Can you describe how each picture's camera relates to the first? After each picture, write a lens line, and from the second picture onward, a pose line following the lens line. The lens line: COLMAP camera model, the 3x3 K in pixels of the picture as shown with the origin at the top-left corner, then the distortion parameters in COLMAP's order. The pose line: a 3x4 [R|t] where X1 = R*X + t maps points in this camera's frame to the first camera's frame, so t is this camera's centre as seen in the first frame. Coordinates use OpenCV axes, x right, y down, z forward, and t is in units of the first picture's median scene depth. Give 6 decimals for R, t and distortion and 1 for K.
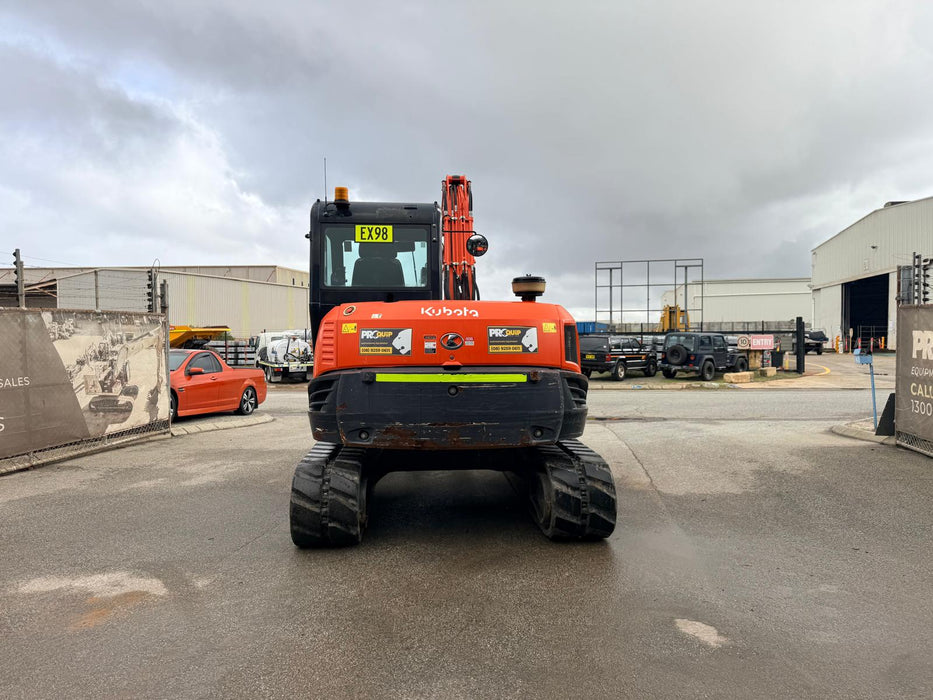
lens RADIAL K [[657.4, 0, 466.5], [0, 657.4, 350.0], [0, 0, 1]] dist [0.078559, -0.090382]
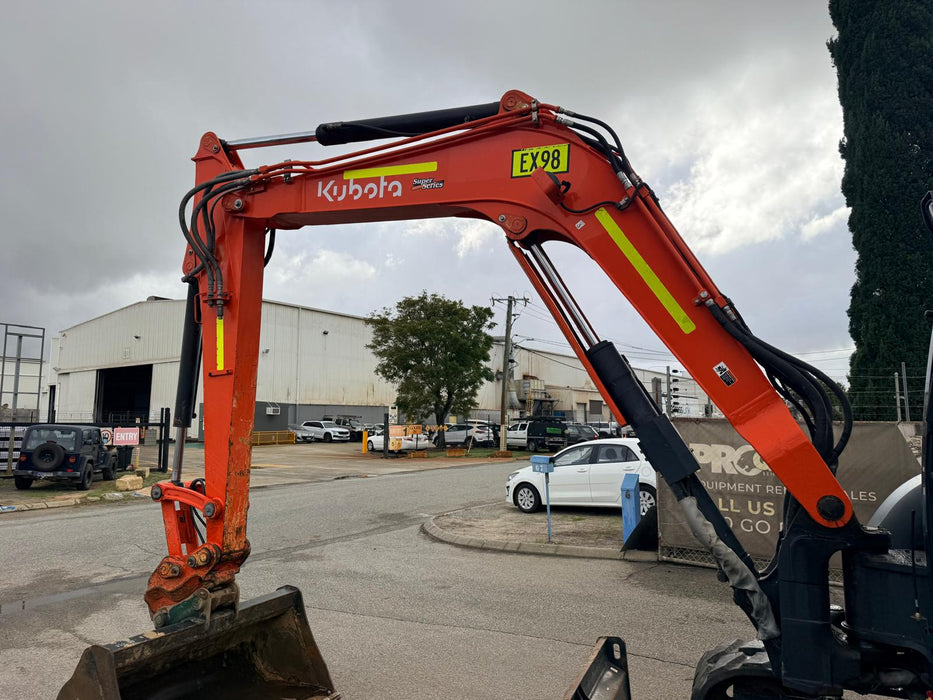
lens RADIAL K [[657.4, 0, 466.5], [0, 657.4, 350.0], [0, 0, 1]] dist [0.078559, -0.090382]
pose [[0.463678, 0.107395, 0.879471, -0.703962], [0.006290, 0.992203, -0.124477, -0.081306], [-0.885982, 0.063249, 0.459386, 1.462682]]
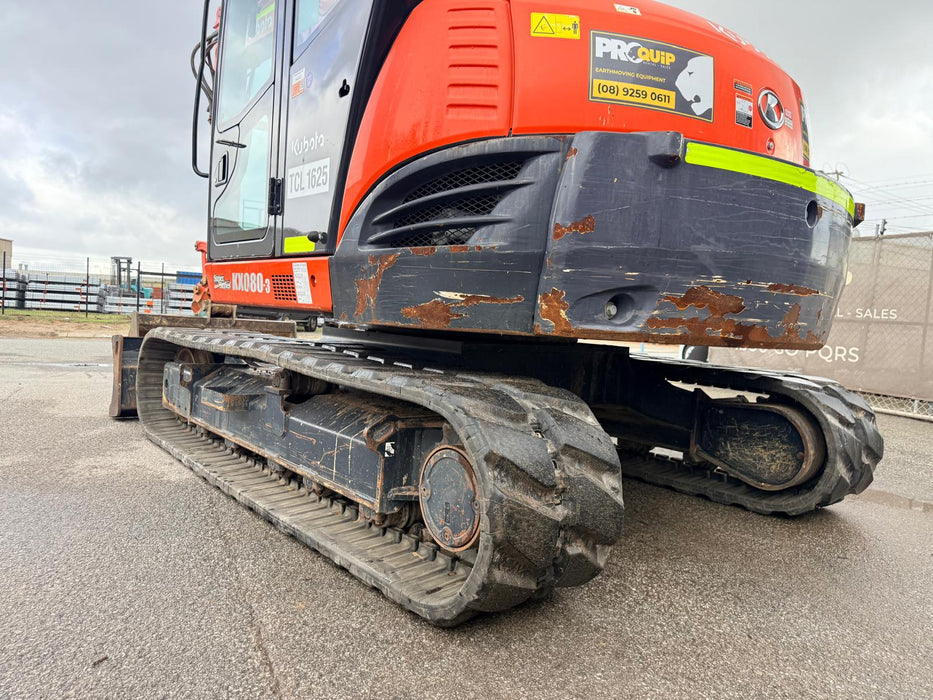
lens RADIAL K [[648.4, 0, 476.6], [0, 648.4, 349.4], [0, 0, 1]] dist [0.125632, -0.182510]
pose [[0.813178, 0.025864, 0.581441, -0.429282], [-0.053150, 0.998138, 0.029934, 0.141981], [-0.579584, -0.055245, 0.813038, 0.714822]]
